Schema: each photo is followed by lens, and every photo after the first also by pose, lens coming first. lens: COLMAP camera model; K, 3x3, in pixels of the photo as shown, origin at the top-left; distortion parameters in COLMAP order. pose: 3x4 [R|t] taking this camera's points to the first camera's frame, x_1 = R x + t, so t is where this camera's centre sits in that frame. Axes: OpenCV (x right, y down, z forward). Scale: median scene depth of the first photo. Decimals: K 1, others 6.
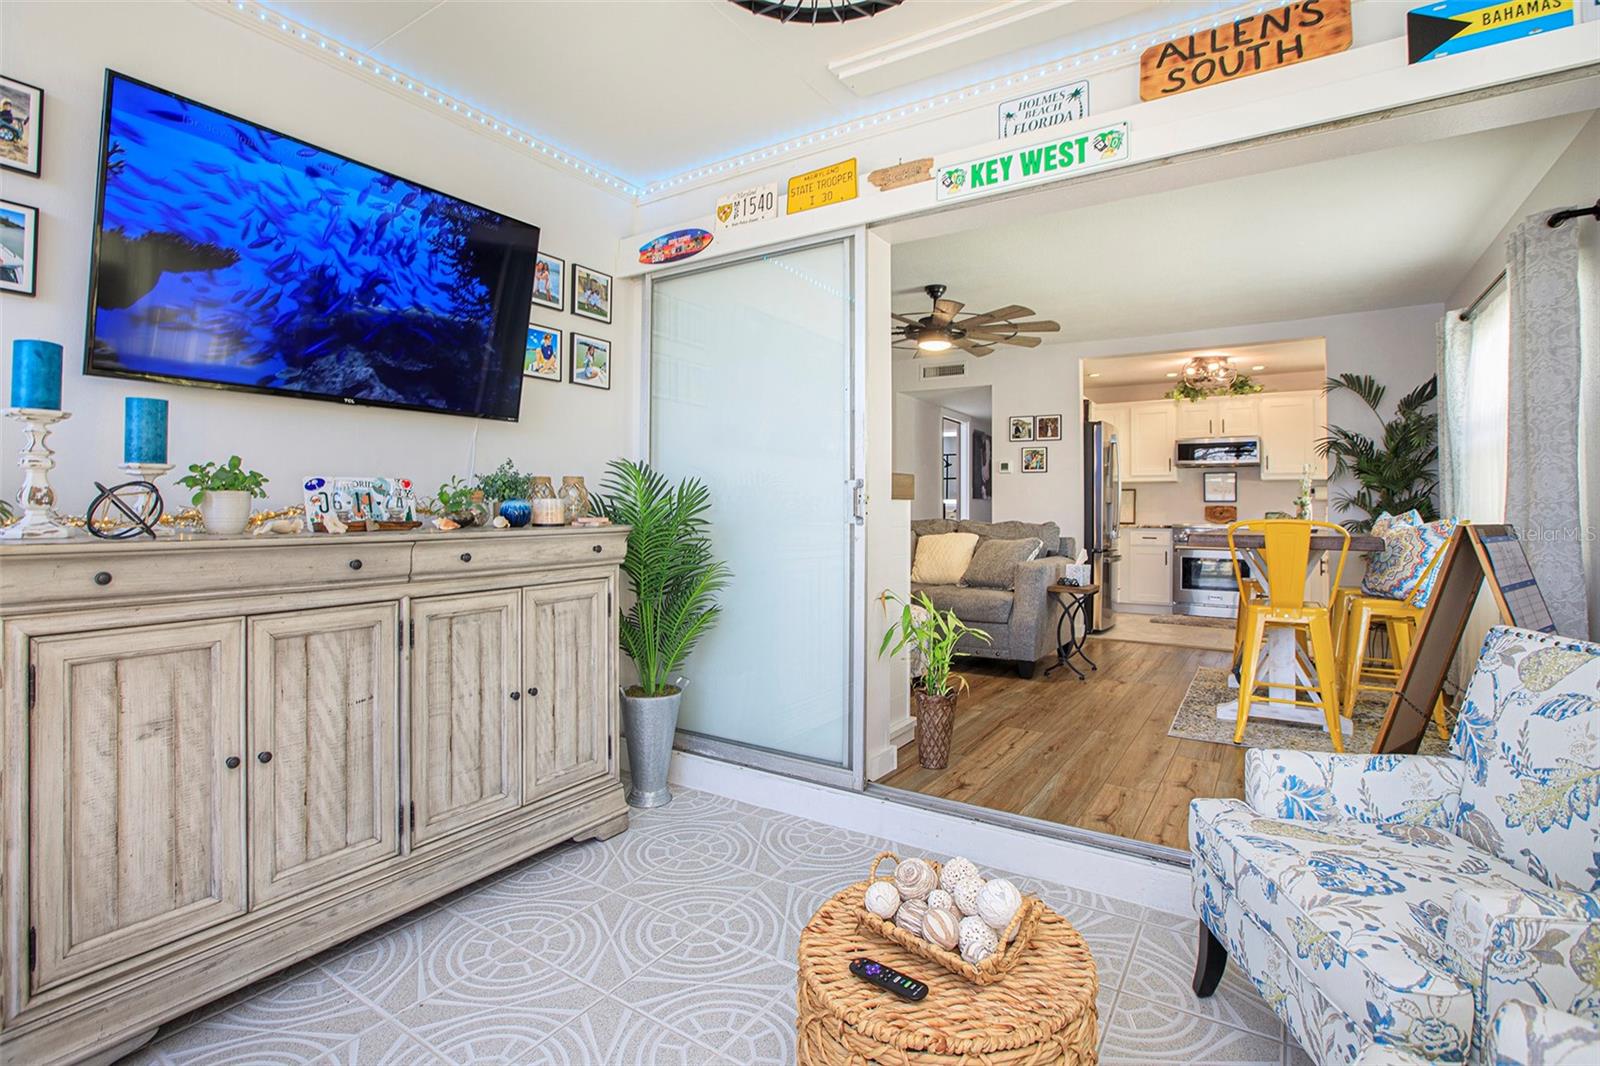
lens RADIAL K [[747.9, 0, 797.7], [0, 747.9, 508.6], [0, 0, 1]] dist [-0.027233, 0.000695]
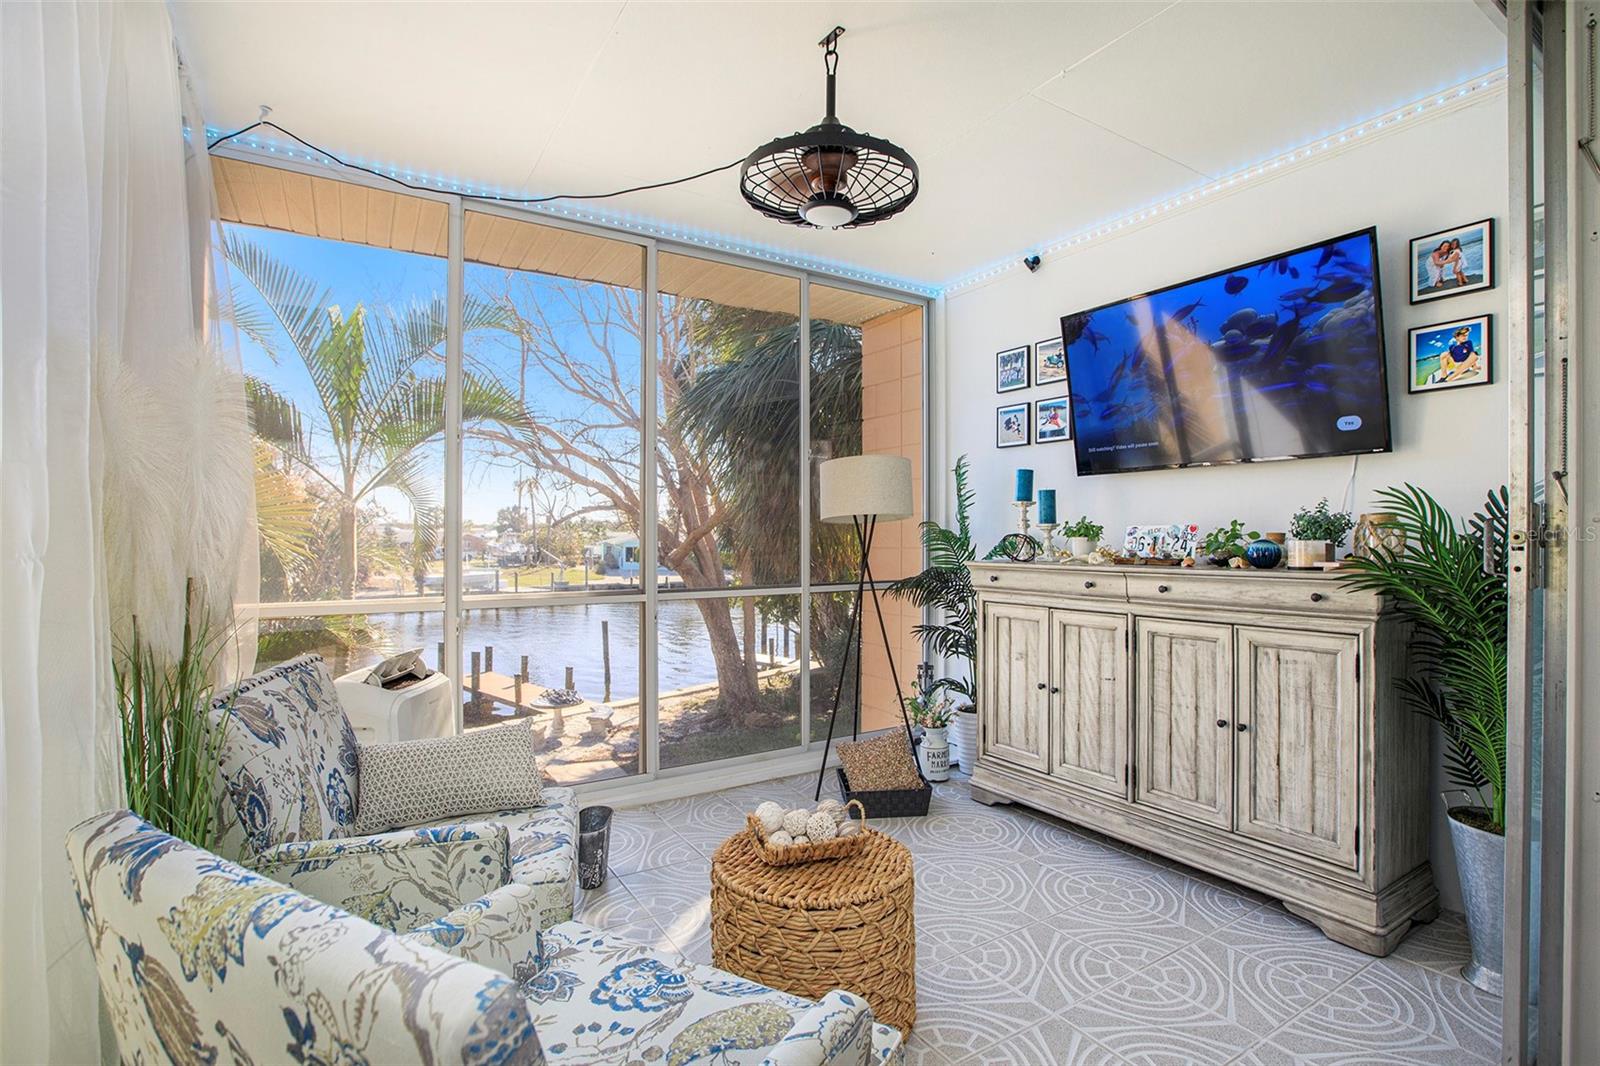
lens RADIAL K [[765.1, 0, 800.0], [0, 765.1, 533.0], [0, 0, 1]] dist [-0.028366, 0.000031]
pose [[-0.425045, -0.005745, -0.905154, 0.941310], [0.001367, 0.999975, -0.006988, -0.019277], [0.905171, -0.004207, -0.425027, 0.979865]]
